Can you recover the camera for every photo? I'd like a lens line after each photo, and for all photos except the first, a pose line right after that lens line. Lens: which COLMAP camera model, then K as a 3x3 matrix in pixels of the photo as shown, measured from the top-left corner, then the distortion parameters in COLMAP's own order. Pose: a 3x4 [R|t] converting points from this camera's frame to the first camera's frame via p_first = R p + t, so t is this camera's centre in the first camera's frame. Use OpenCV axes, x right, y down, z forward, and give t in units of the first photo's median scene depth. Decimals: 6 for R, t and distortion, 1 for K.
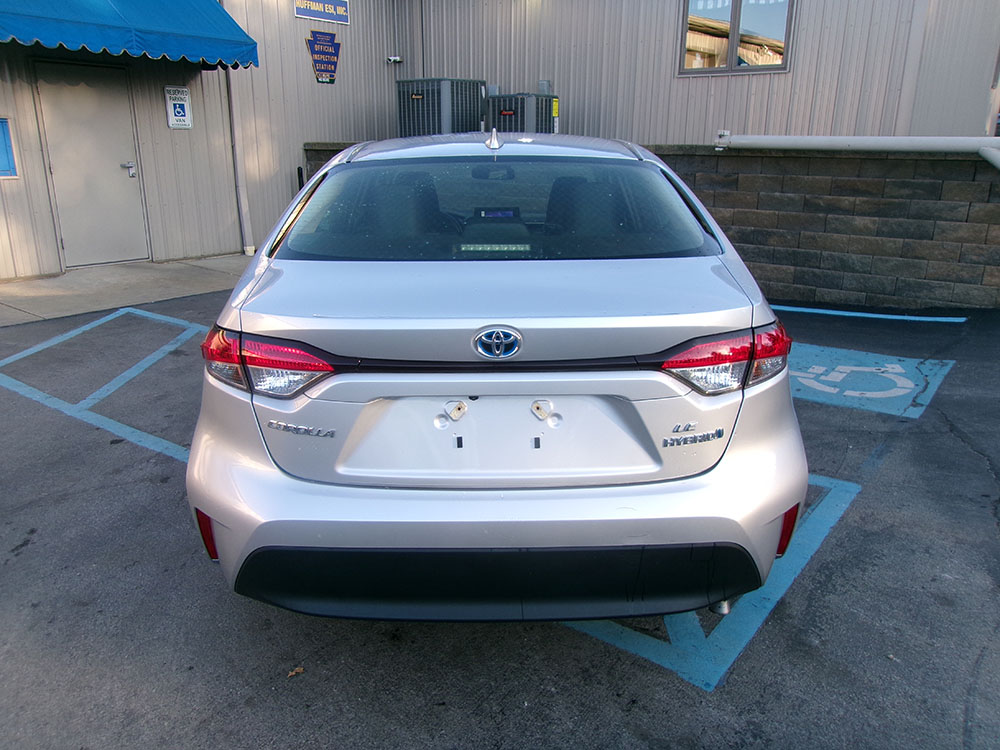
lens RADIAL K [[784.7, 0, 503.6], [0, 784.7, 374.7], [0, 0, 1]] dist [-0.033321, 0.064408]
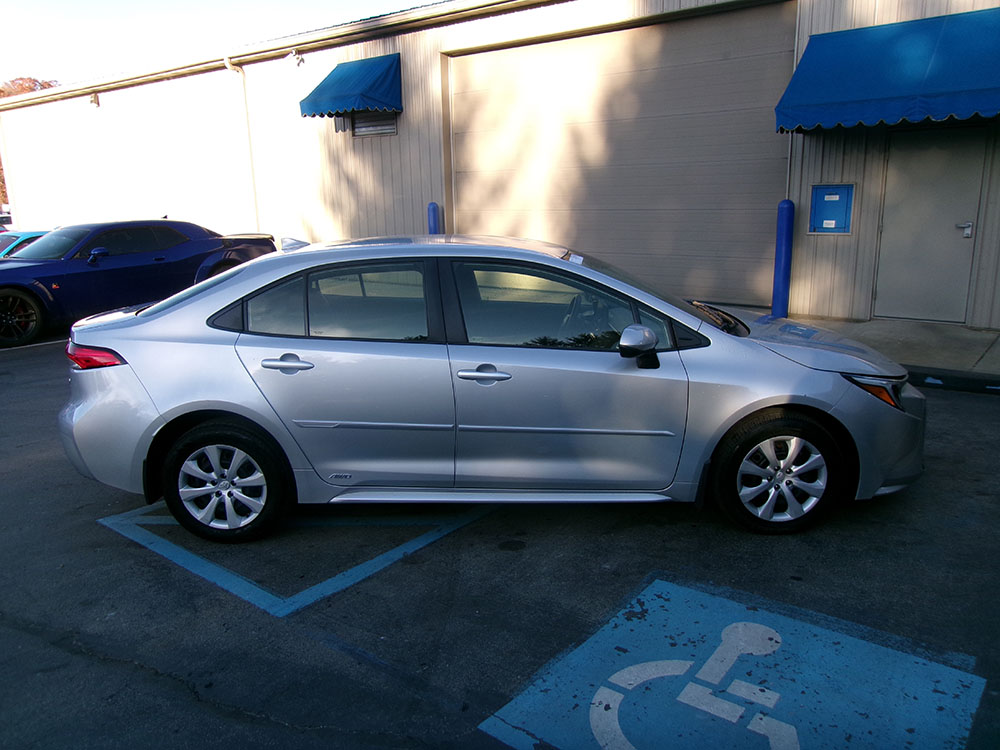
lens RADIAL K [[784.7, 0, 484.3], [0, 784.7, 383.2], [0, 0, 1]] dist [-0.033321, 0.064408]
pose [[-0.050263, 0.238381, -0.969870, 0.509962], [-0.257397, 0.935201, 0.243199, -0.164324], [0.964998, 0.261866, 0.014352, 0.452750]]
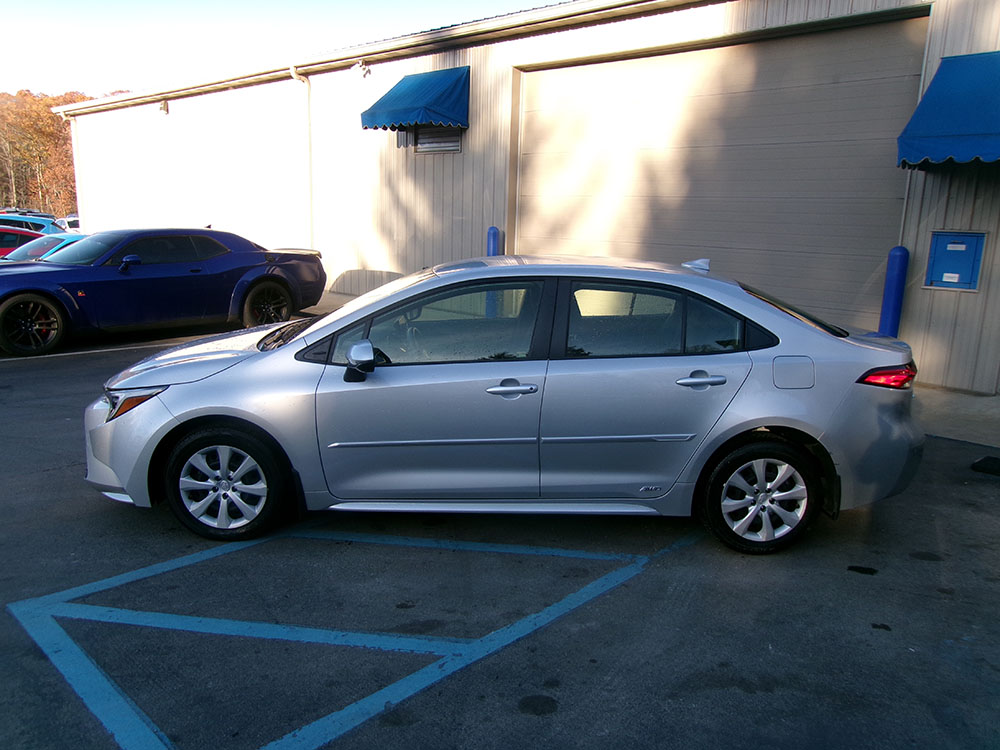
lens RADIAL K [[784.7, 0, 490.3], [0, 784.7, 384.2], [0, 0, 1]] dist [-0.033321, 0.064408]
pose [[-0.131878, 0.199300, -0.971024, 0.382734], [-0.307213, 0.923130, 0.231194, -0.160785], [0.942459, 0.328801, -0.060512, 0.456705]]
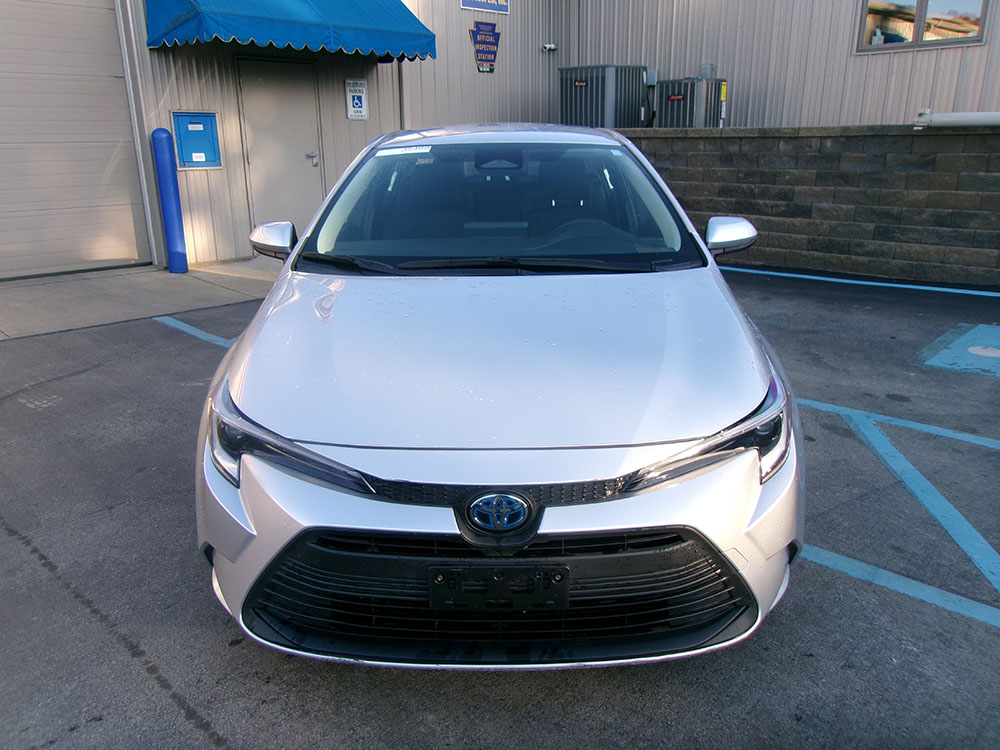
lens RADIAL K [[784.7, 0, 498.6], [0, 784.7, 374.3], [0, 0, 1]] dist [-0.033321, 0.064408]
pose [[0.992200, 0.019862, -0.123063, -0.091147], [-0.018421, 0.999748, 0.012836, 0.009943], [0.123287, -0.010468, 0.992316, -0.020919]]
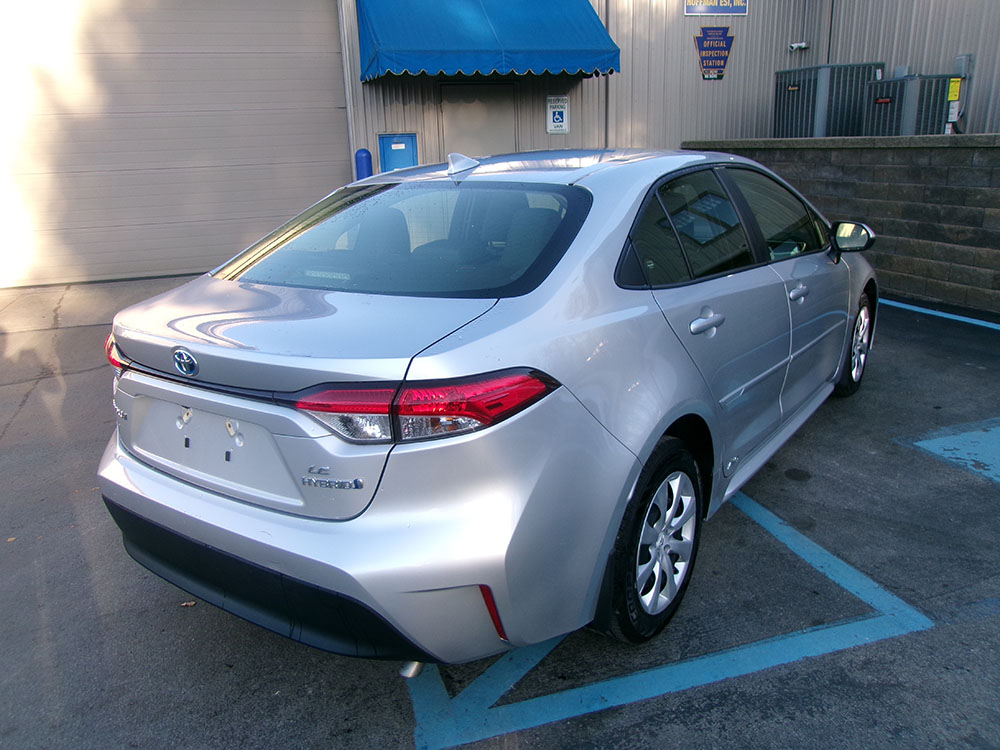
lens RADIAL K [[784.7, 0, 498.4], [0, 784.7, 374.7], [0, 0, 1]] dist [-0.033321, 0.064408]
pose [[0.806238, 0.136828, -0.575550, 0.201874], [-0.129557, 0.990106, 0.053897, -0.028269], [0.577230, 0.031113, 0.815988, 0.065402]]
